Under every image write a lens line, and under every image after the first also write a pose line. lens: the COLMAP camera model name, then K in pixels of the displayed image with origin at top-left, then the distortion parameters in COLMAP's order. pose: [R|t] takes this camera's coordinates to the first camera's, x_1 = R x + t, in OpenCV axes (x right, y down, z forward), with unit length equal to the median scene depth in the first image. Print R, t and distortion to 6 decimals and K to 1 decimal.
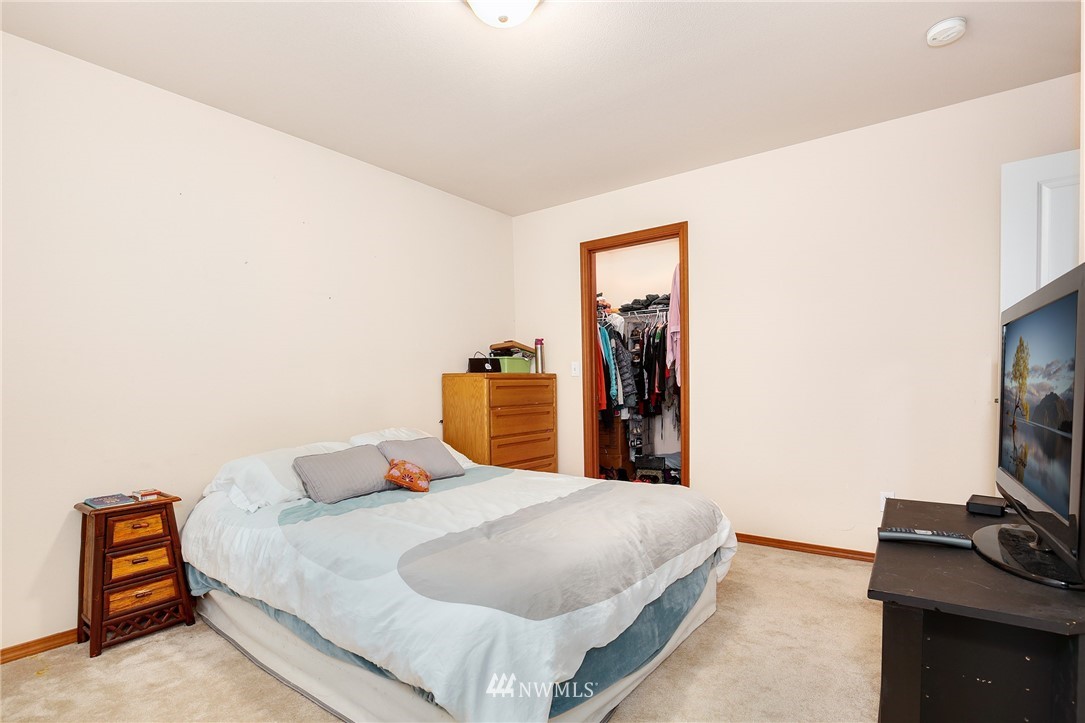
lens RADIAL K [[536.0, 0, 544.8], [0, 536.0, 386.3], [0, 0, 1]] dist [-0.001300, -0.000207]
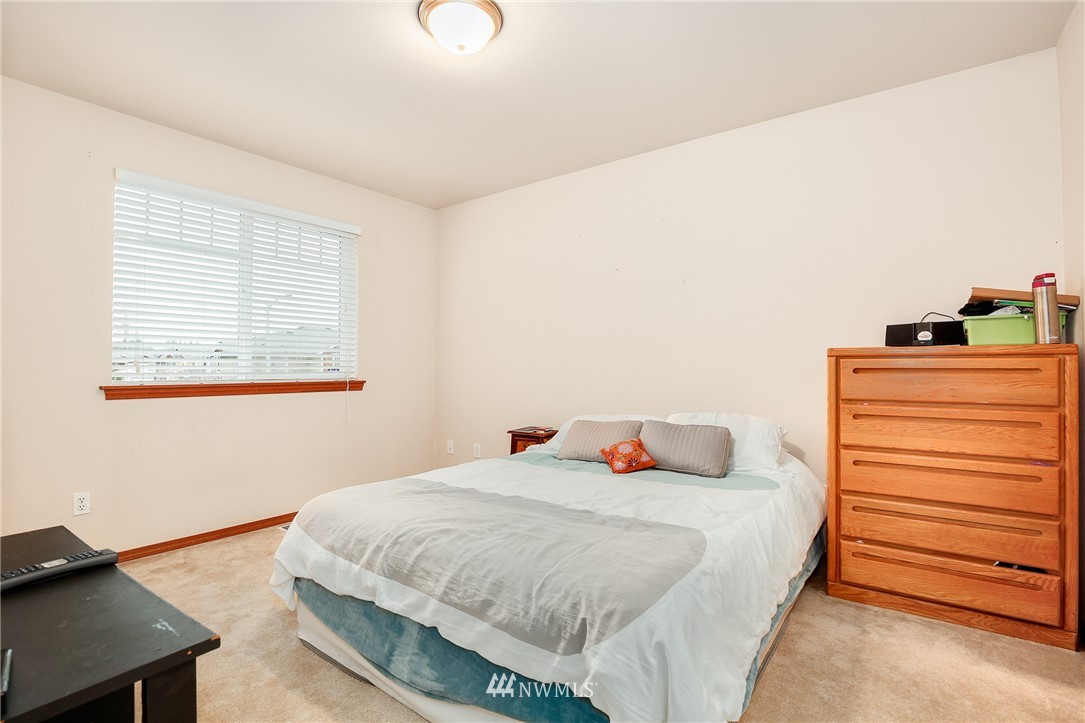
lens RADIAL K [[468.7, 0, 498.3], [0, 468.7, 360.8], [0, 0, 1]] dist [-0.001013, -0.000079]
pose [[0.009890, 0.002338, -0.999948, 0.418810], [-0.003757, 0.999990, 0.002301, -0.007735], [0.999944, 0.003734, 0.009898, 0.498724]]
